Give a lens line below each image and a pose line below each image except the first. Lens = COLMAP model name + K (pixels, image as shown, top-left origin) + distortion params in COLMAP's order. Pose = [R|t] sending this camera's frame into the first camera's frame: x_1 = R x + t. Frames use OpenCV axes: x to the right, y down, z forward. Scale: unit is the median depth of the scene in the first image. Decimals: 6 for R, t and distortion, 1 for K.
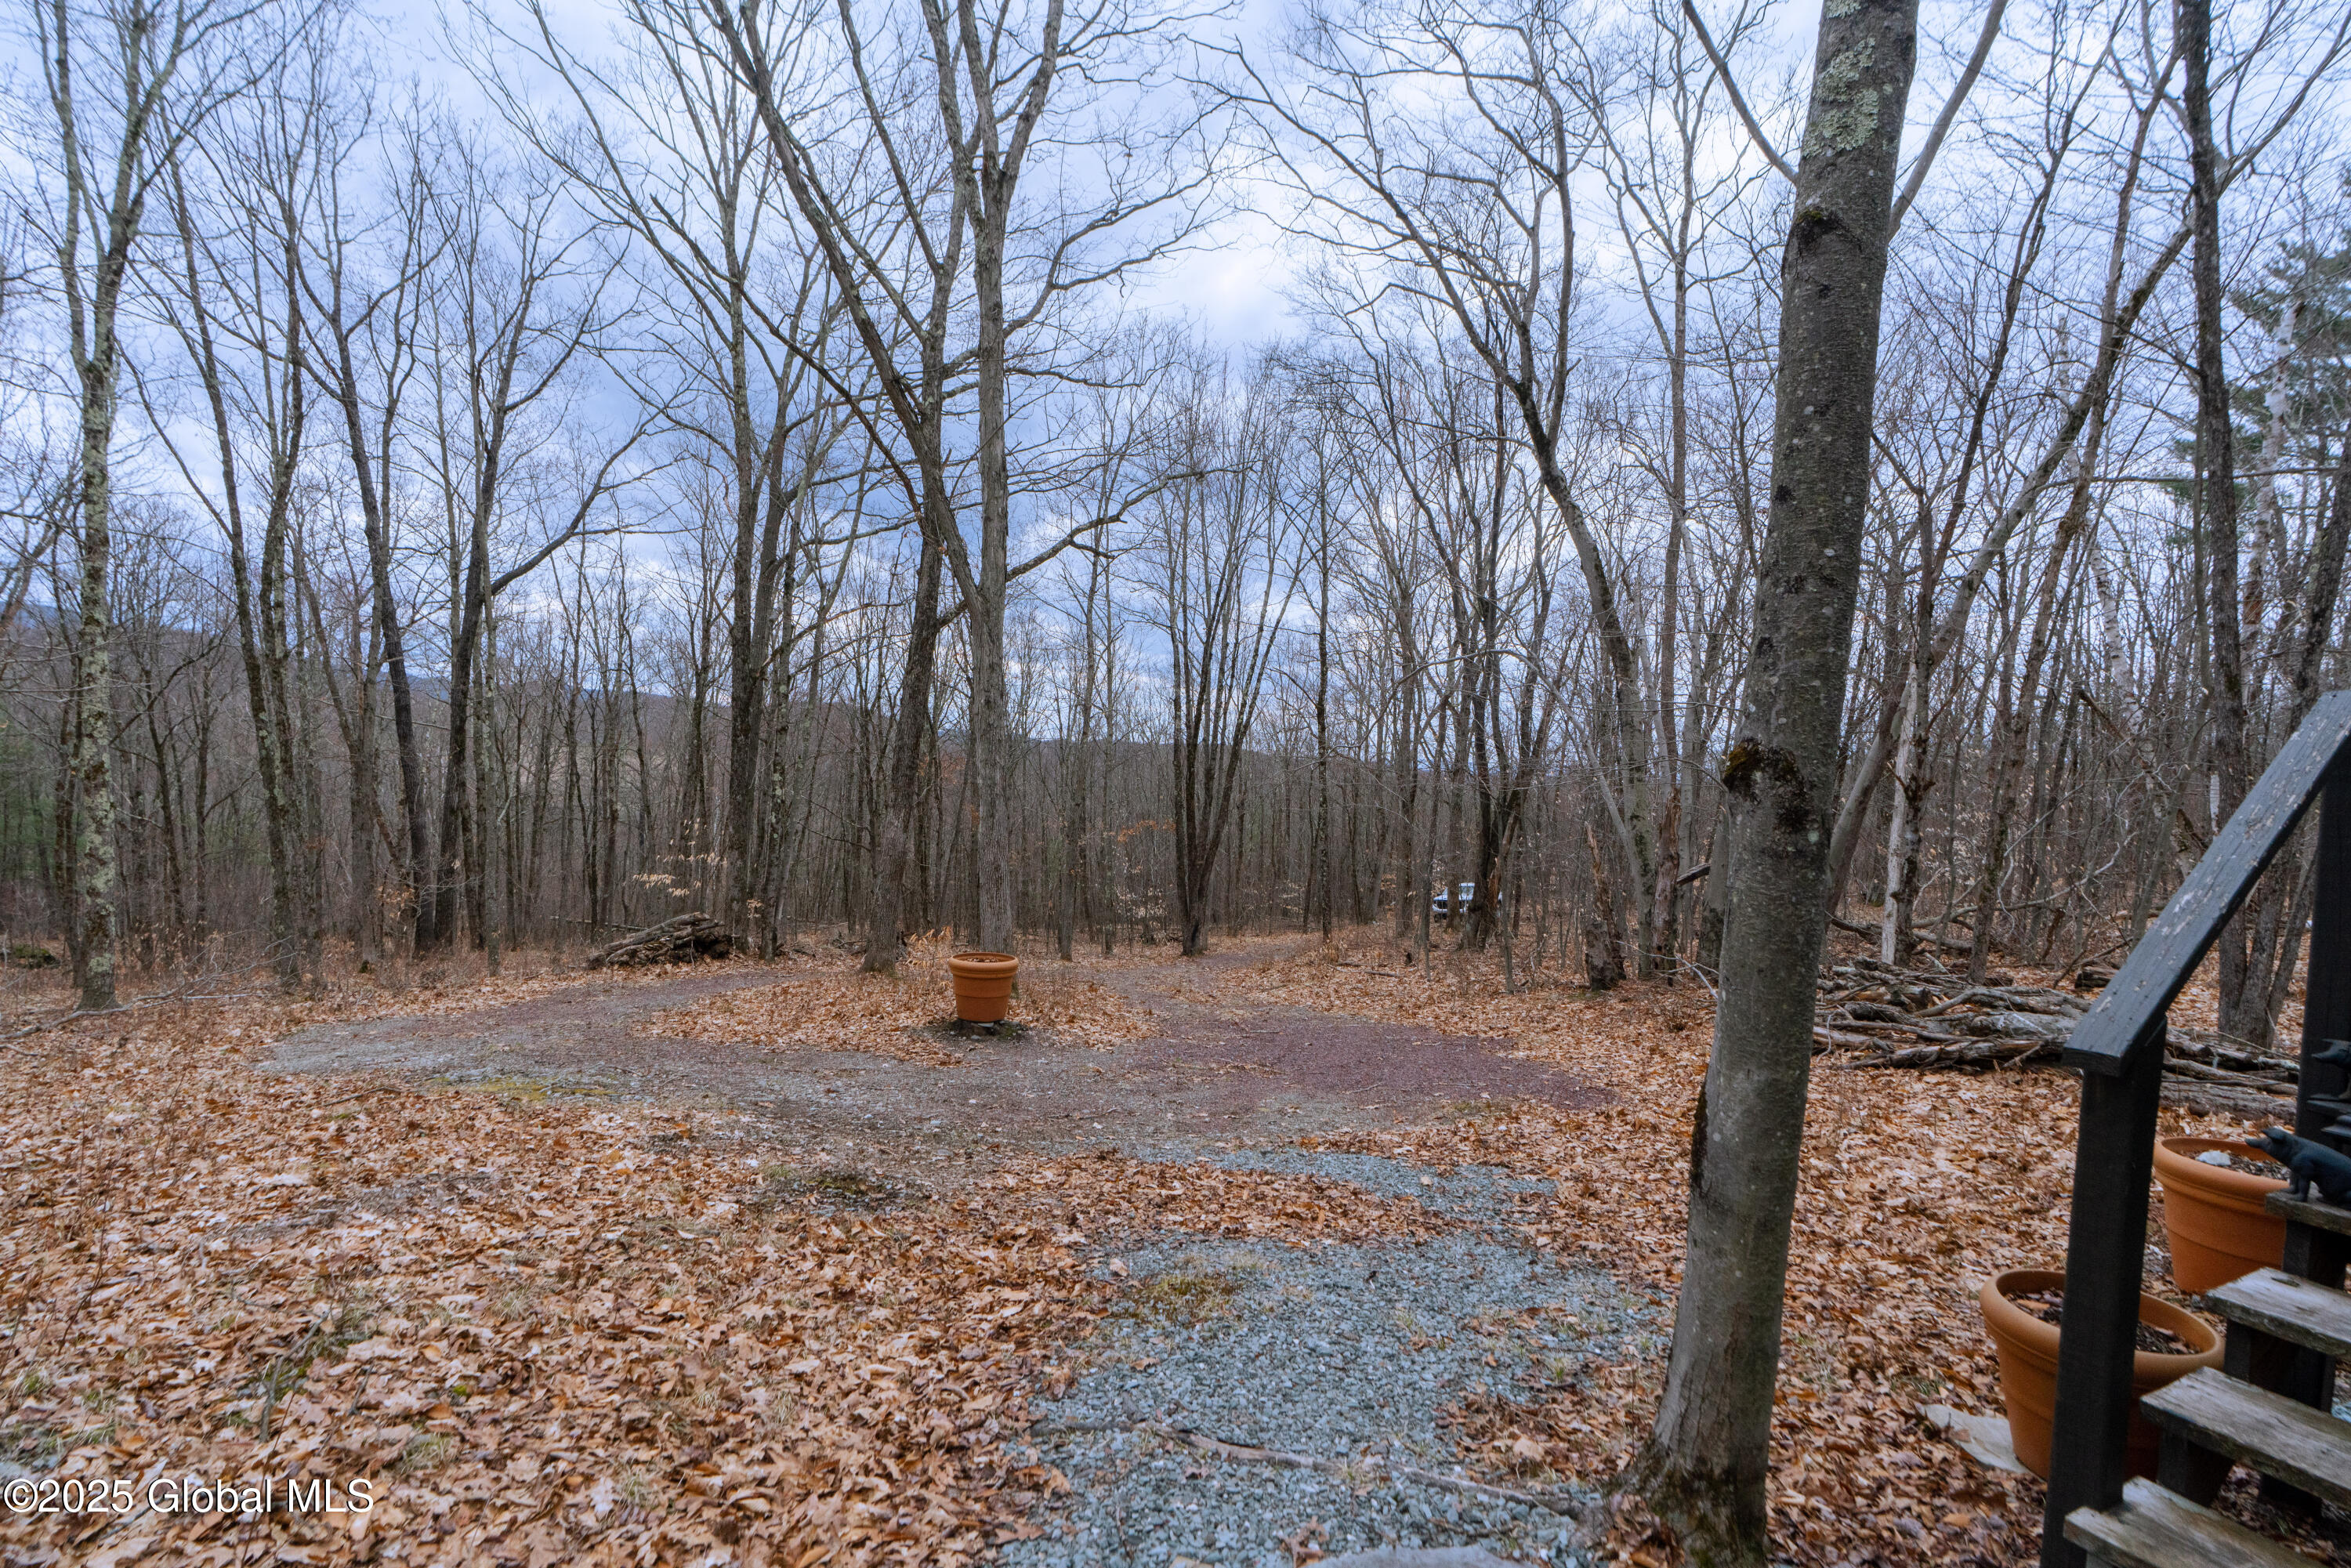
lens RADIAL K [[1144.7, 0, 1170.7], [0, 1144.7, 813.9], [0, 0, 1]] dist [0.002004, 0.000282]
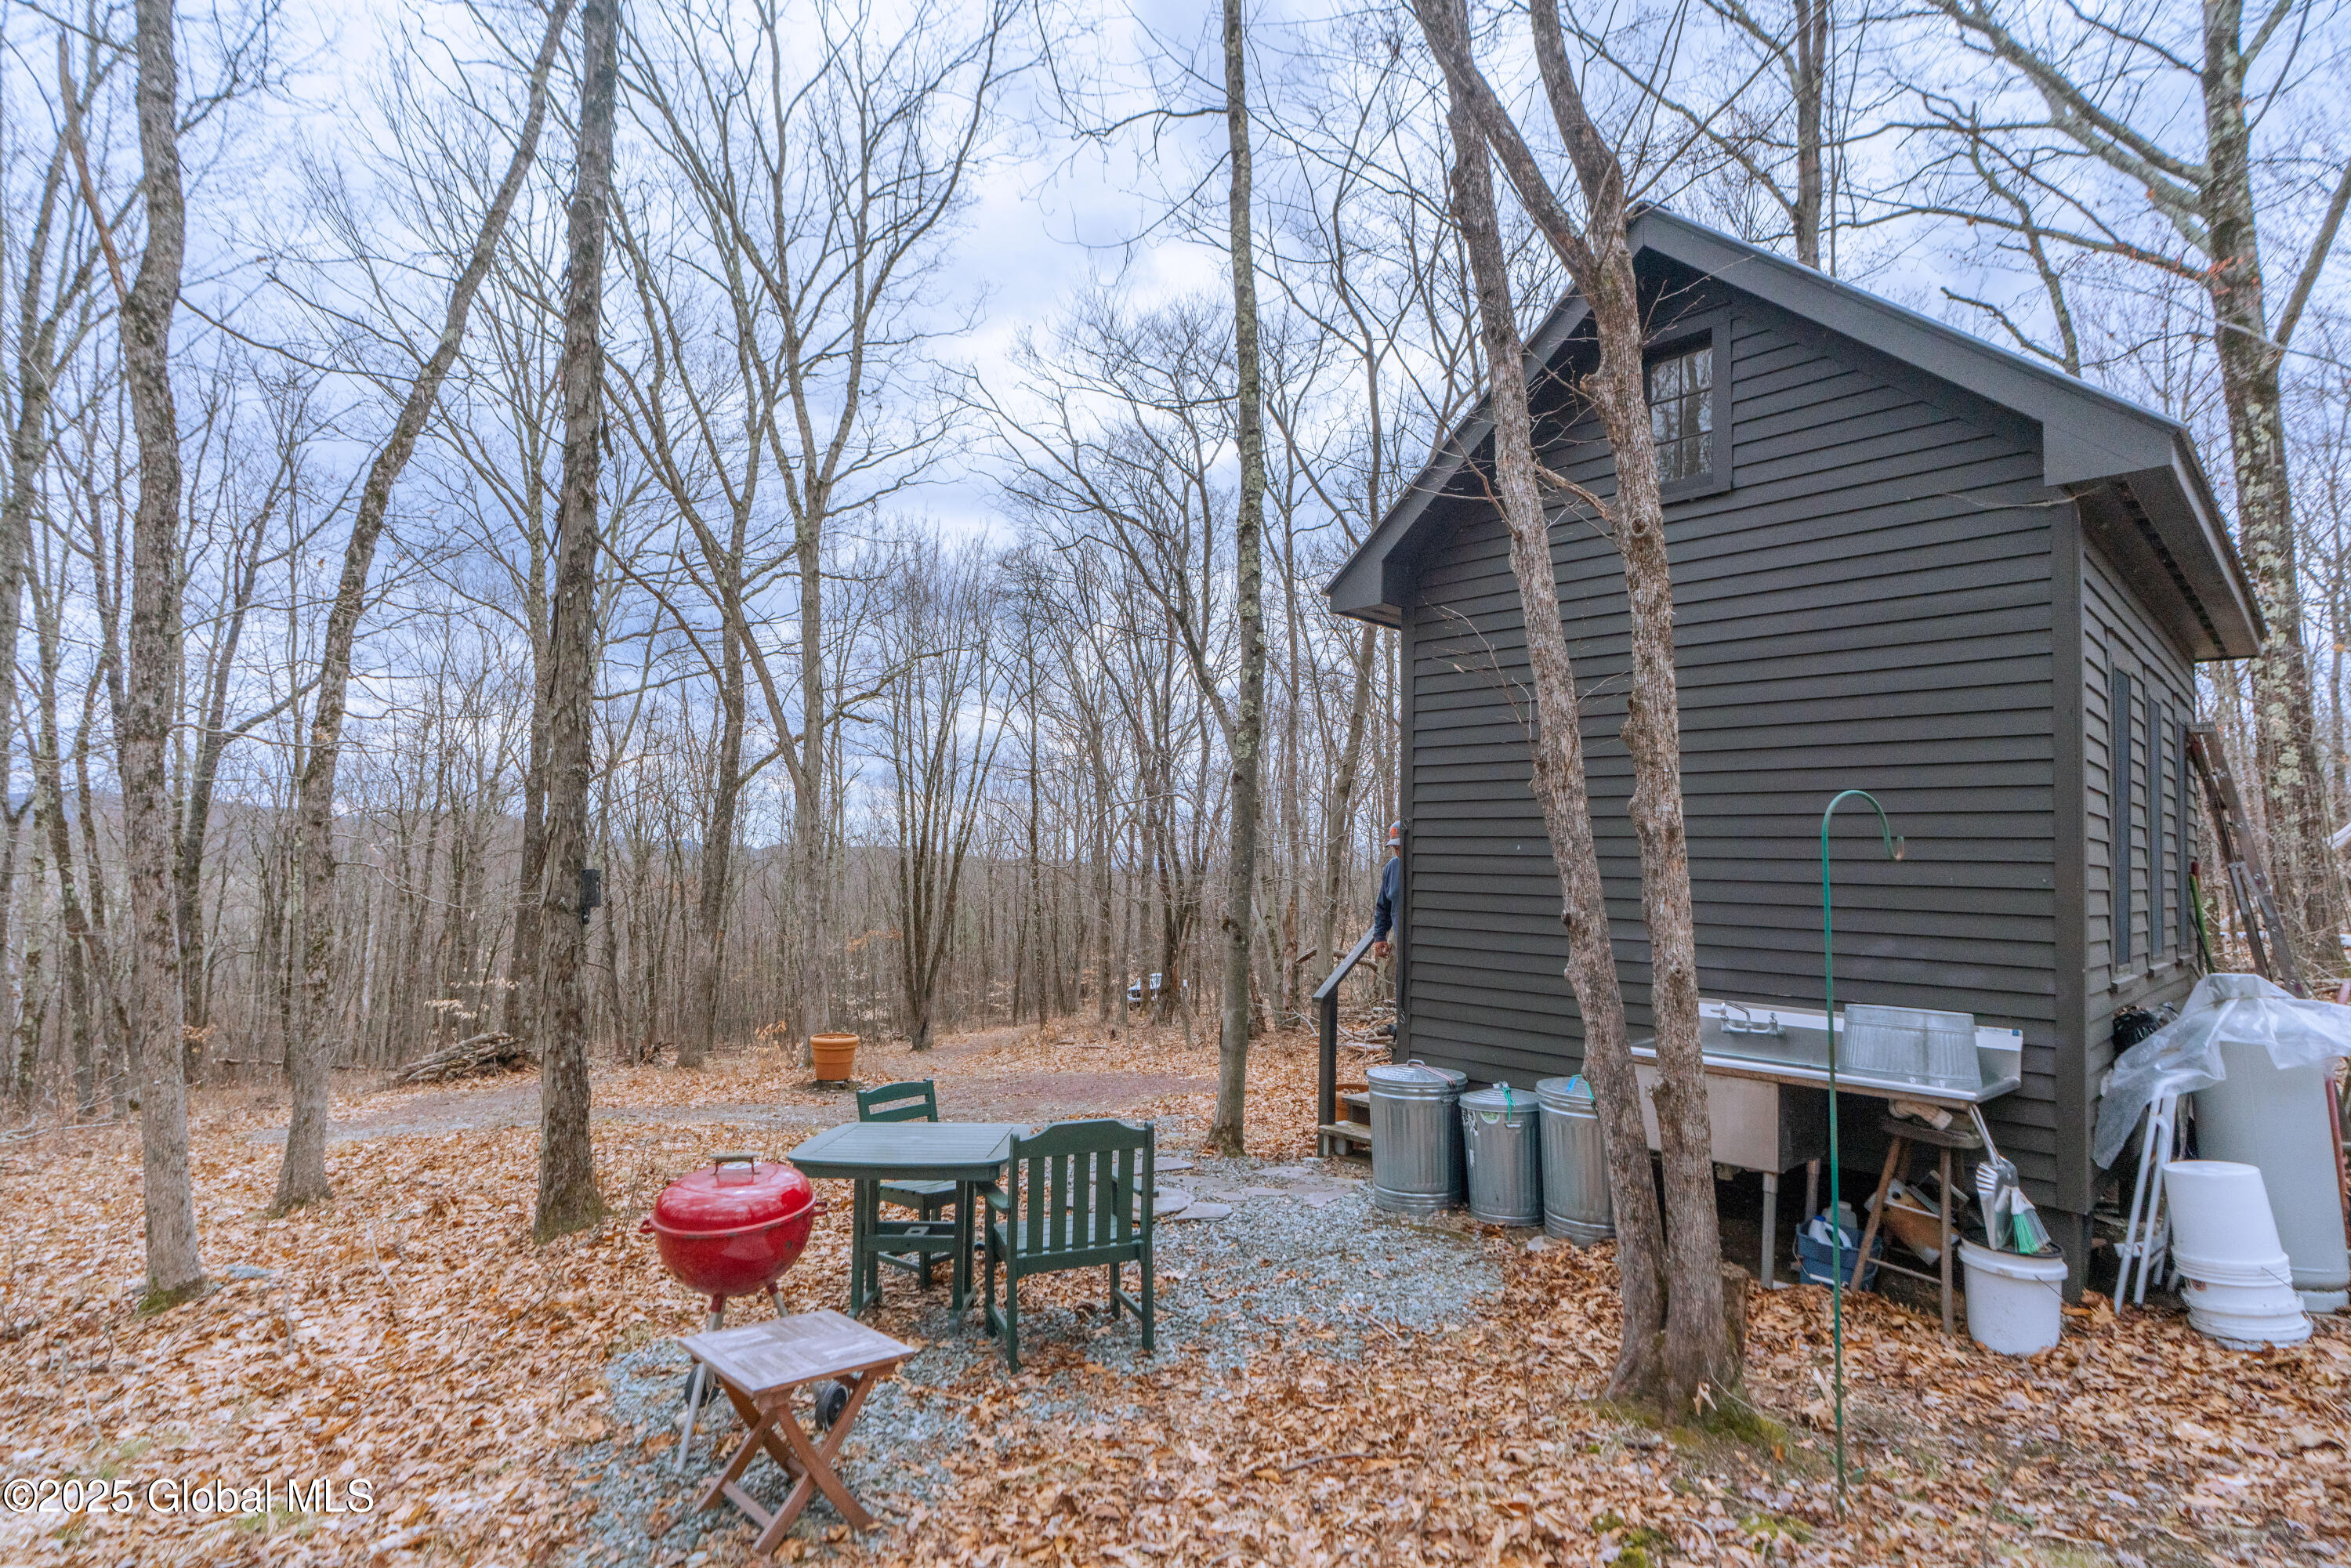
lens RADIAL K [[1144.7, 0, 1170.7], [0, 1144.7, 813.9], [0, 0, 1]] dist [0.002004, 0.000282]
pose [[0.963876, -0.014167, 0.265974, -0.070090], [0.037104, 0.995990, -0.081409, -0.010674], [-0.263754, 0.088337, 0.960537, -0.275357]]
